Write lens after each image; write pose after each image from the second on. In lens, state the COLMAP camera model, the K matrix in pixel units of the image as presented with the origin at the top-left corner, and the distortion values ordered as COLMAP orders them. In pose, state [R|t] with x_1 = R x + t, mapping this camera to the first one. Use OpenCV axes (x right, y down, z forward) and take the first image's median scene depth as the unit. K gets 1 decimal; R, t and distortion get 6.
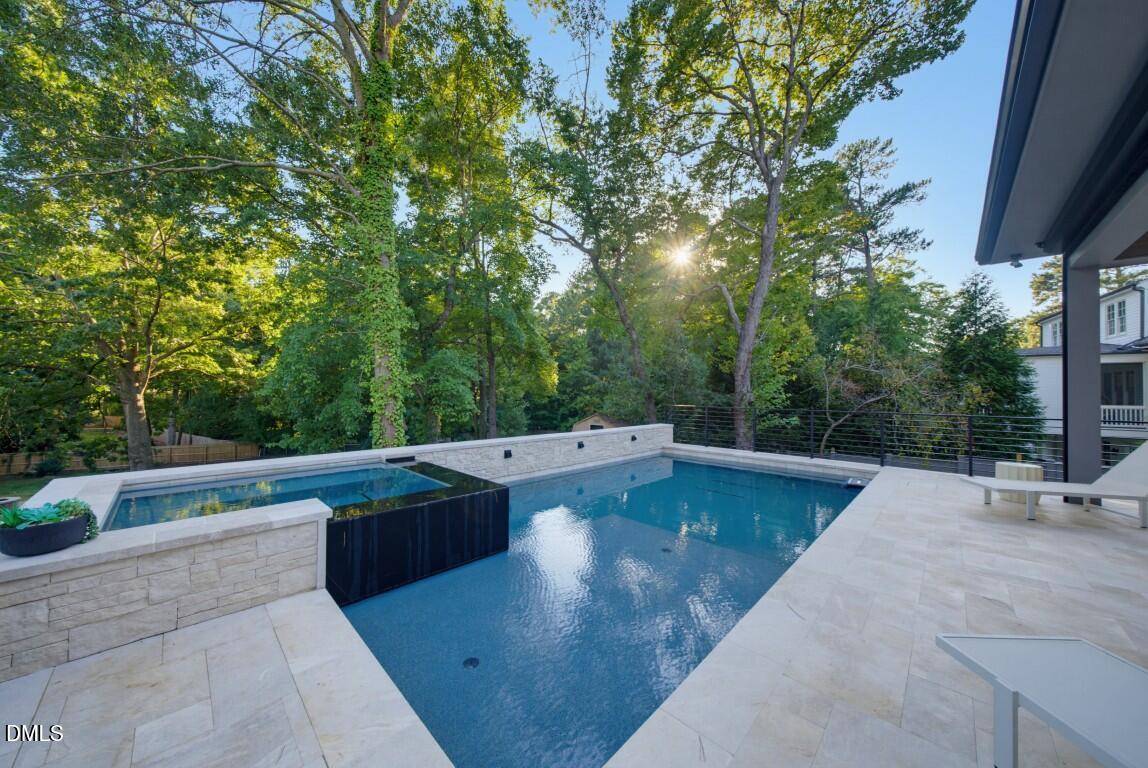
lens RADIAL K [[393.7, 0, 574.0], [0, 393.7, 384.0], [0, 0, 1]] dist [-0.000409, -0.000012]
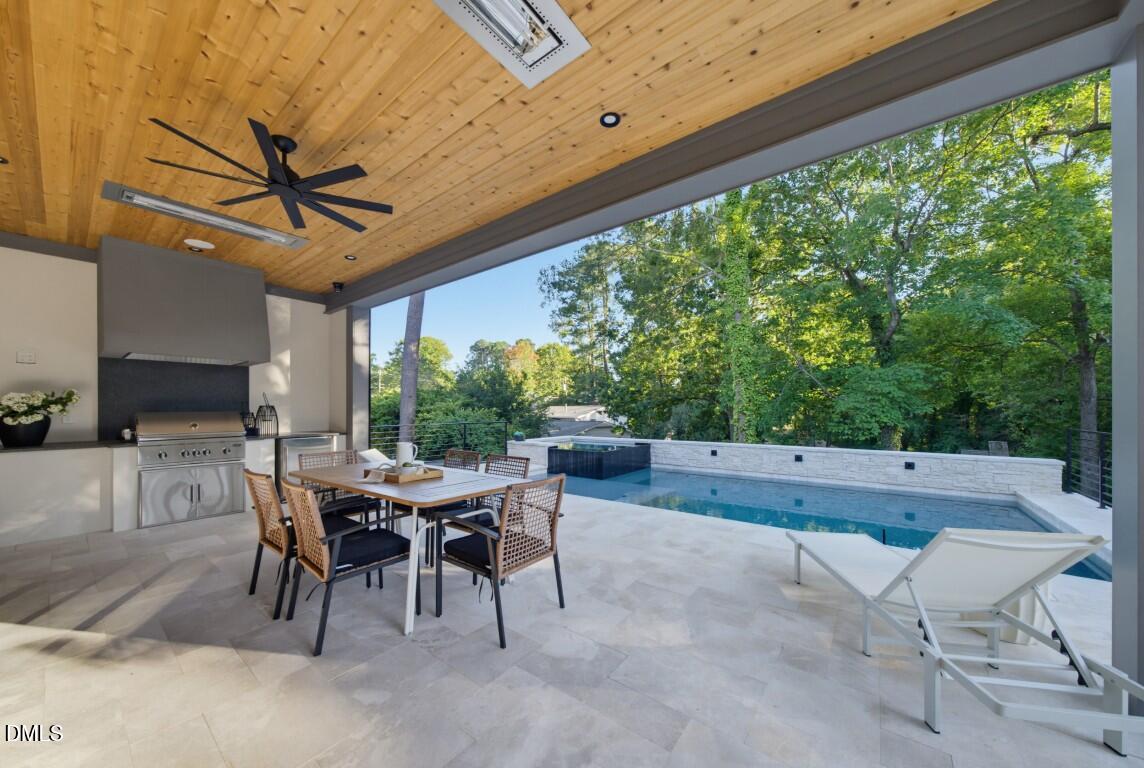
lens RADIAL K [[397.5, 0, 576.2], [0, 397.5, 407.7], [0, 0, 1]] dist [-0.000249, 0.000002]
pose [[0.123778, -0.012024, -0.992237, 0.510506], [0.023628, 0.999679, -0.009167, 0.007847], [0.992029, -0.022310, 0.124022, 0.144773]]
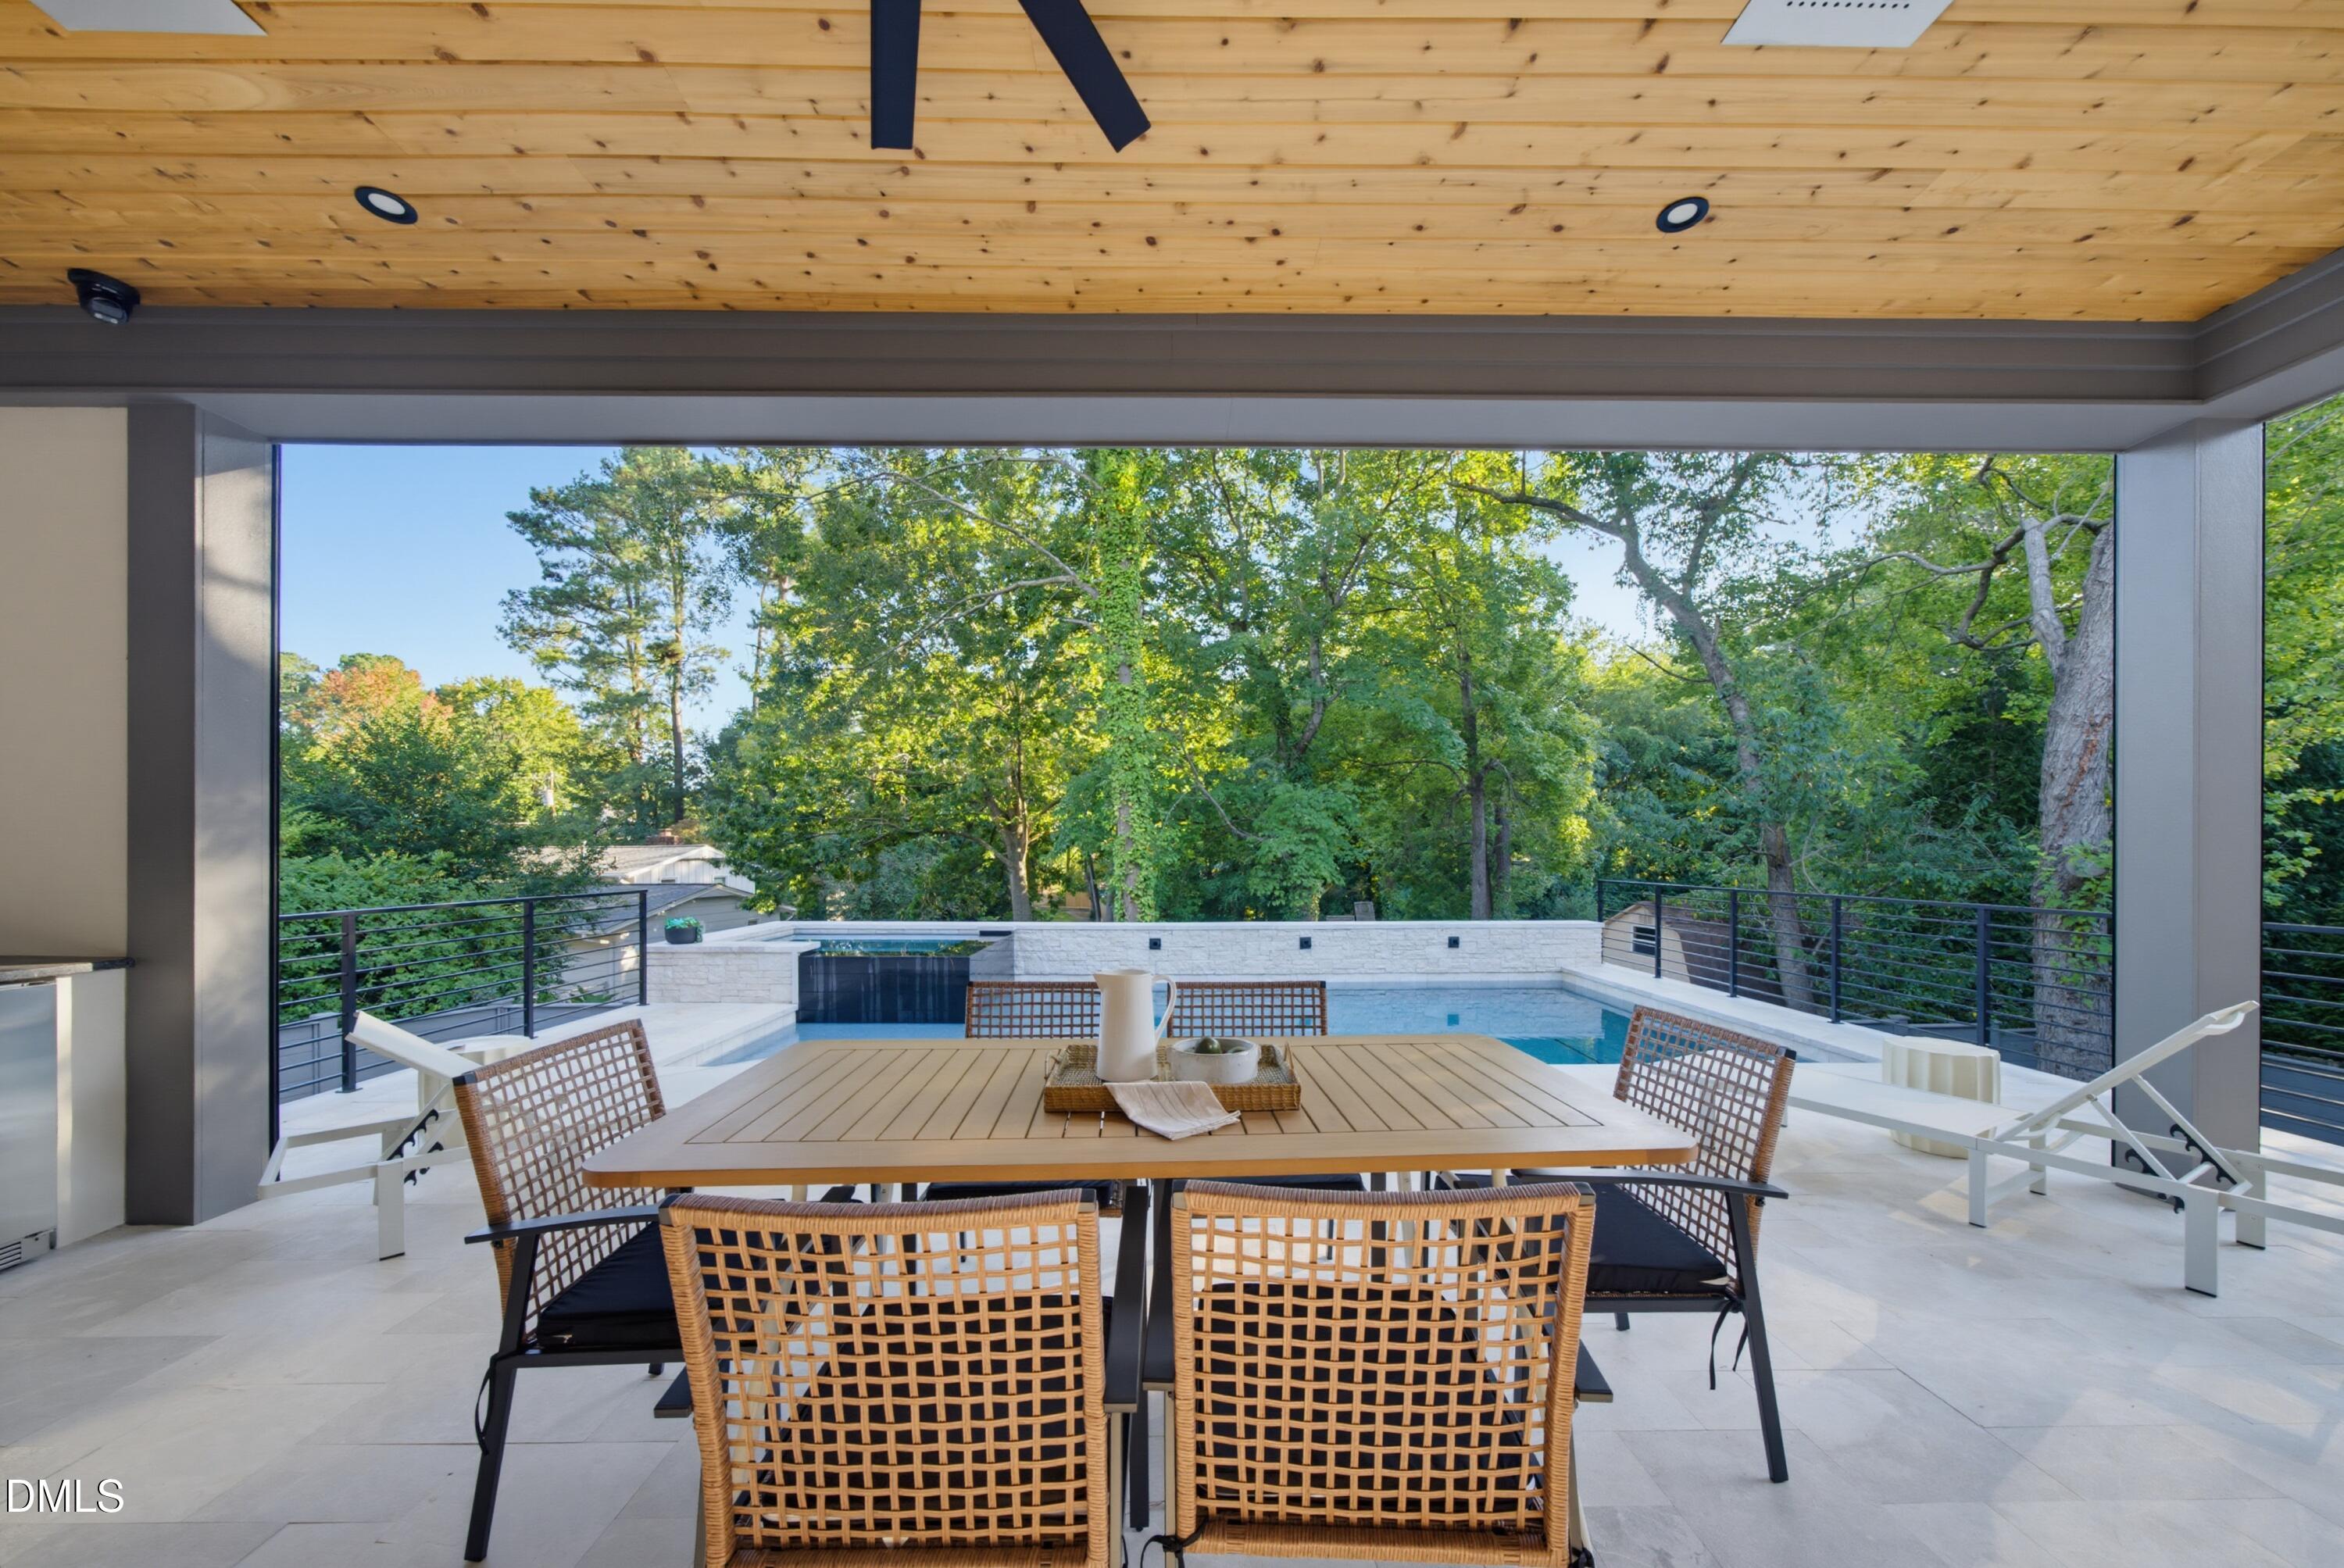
lens RADIAL K [[802.9, 0, 1170.6], [0, 802.9, 869.9], [0, 0, 1]] dist [-0.000097, -0.000019]
pose [[0.701350, 0.005031, -0.712799, 0.380337], [0.021539, 0.999369, 0.028246, 0.003181], [0.712491, -0.035163, 0.700799, 0.002646]]
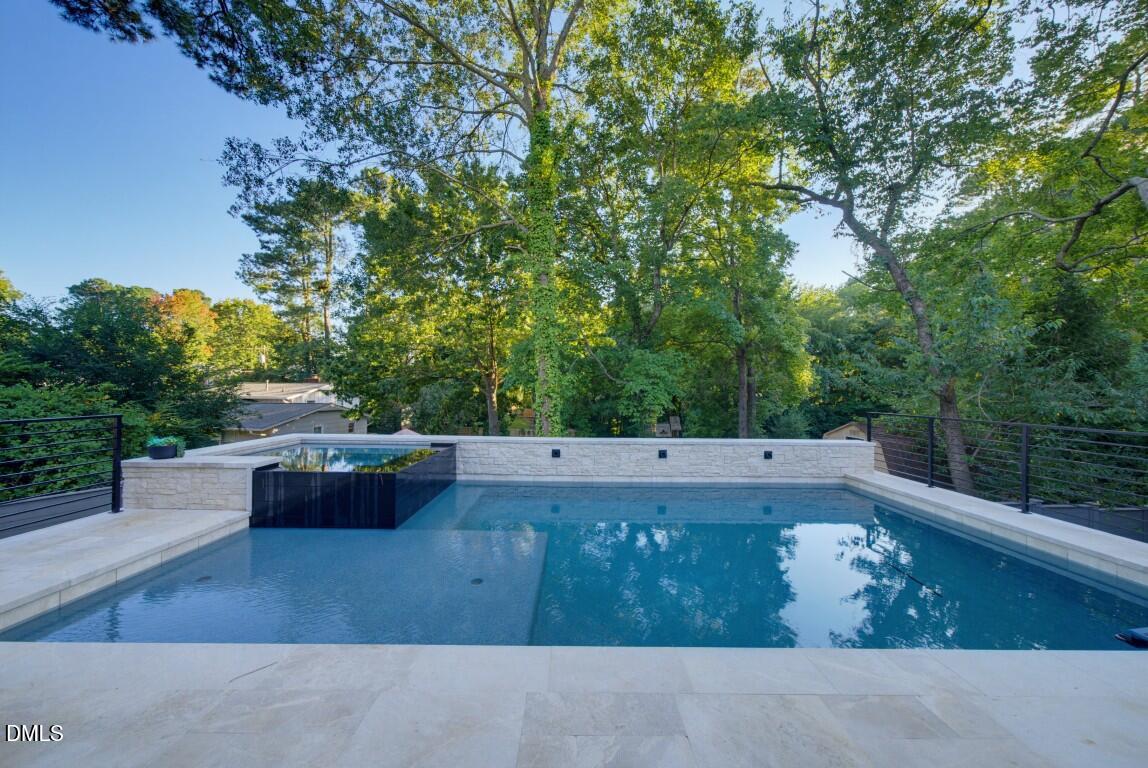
lens RADIAL K [[388.9, 0, 575.6], [0, 388.9, 389.6], [0, 0, 1]] dist [-0.014467, 0.006907]
pose [[0.703452, -0.002423, -0.710739, 0.242864], [0.008998, 0.999944, 0.005497, 0.005745], [0.710686, -0.010262, 0.703435, 0.147475]]
